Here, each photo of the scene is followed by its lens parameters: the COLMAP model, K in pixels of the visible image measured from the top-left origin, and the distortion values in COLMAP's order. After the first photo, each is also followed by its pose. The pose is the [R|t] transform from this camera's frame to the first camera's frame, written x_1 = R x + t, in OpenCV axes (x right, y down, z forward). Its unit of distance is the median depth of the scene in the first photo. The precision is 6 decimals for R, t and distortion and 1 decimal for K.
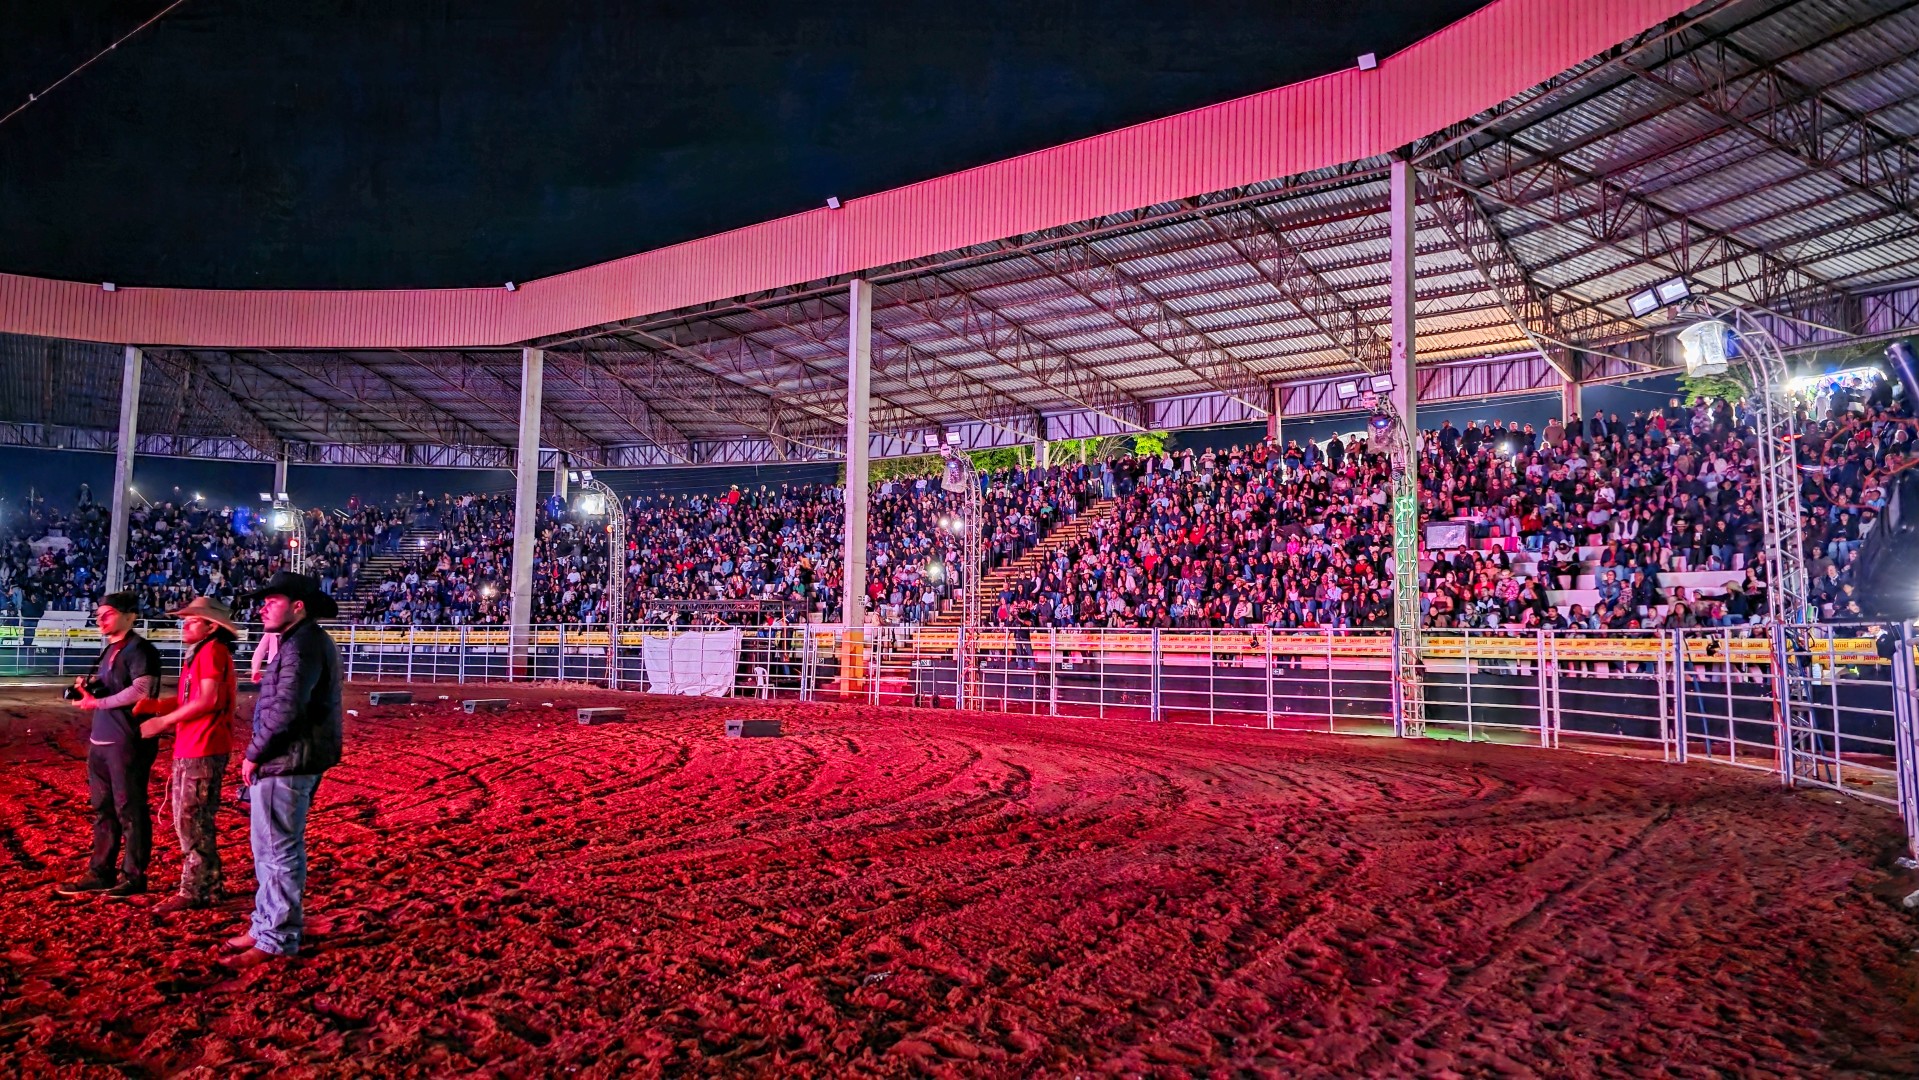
lens RADIAL K [[1315.1, 0, 956.3], [0, 1315.1, 571.8], [0, 0, 1]] dist [0.089990, -0.071962]
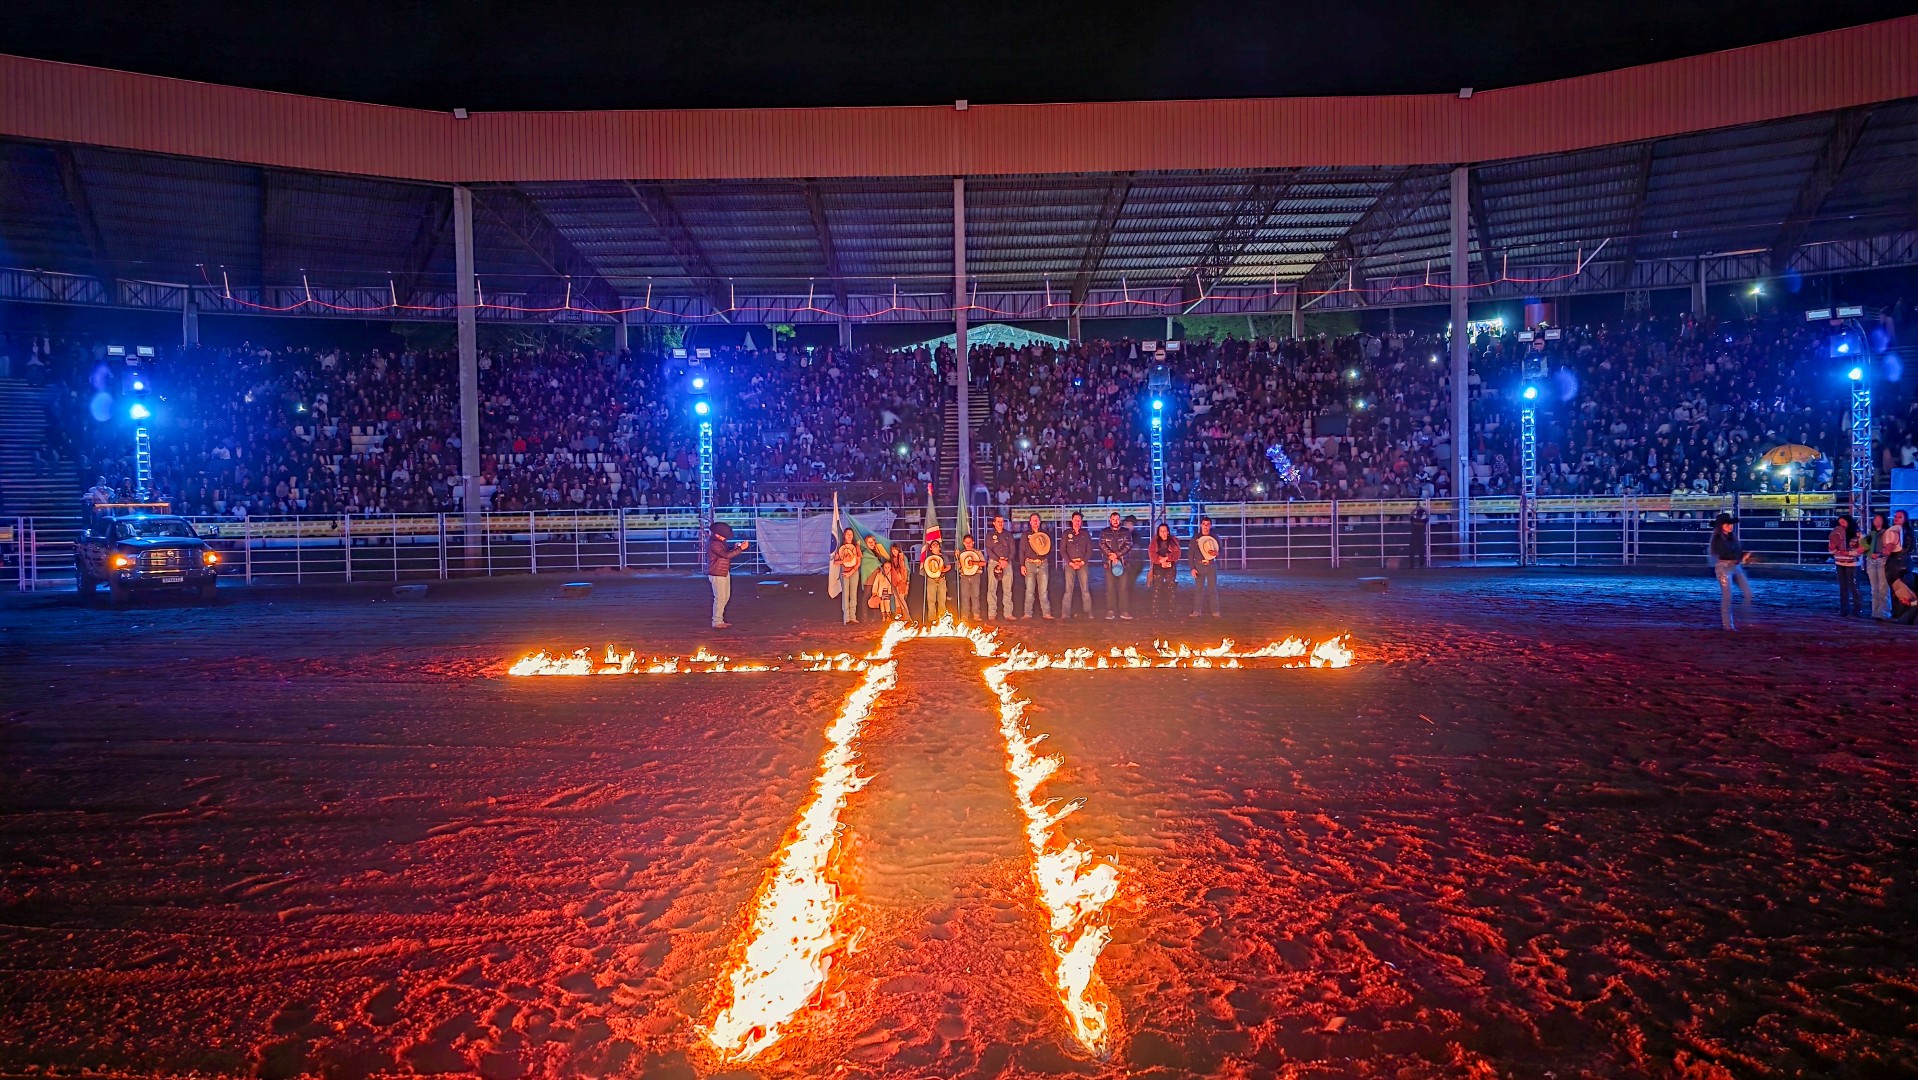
lens RADIAL K [[1314.4, 0, 955.8], [0, 1314.4, 571.7], [0, 0, 1]] dist [0.089990, -0.071962]
pose [[0.804317, -0.056371, 0.591520, -0.713363], [-0.005364, 0.994761, 0.102092, -0.013668], [-0.594176, -0.085287, 0.799801, 0.116207]]
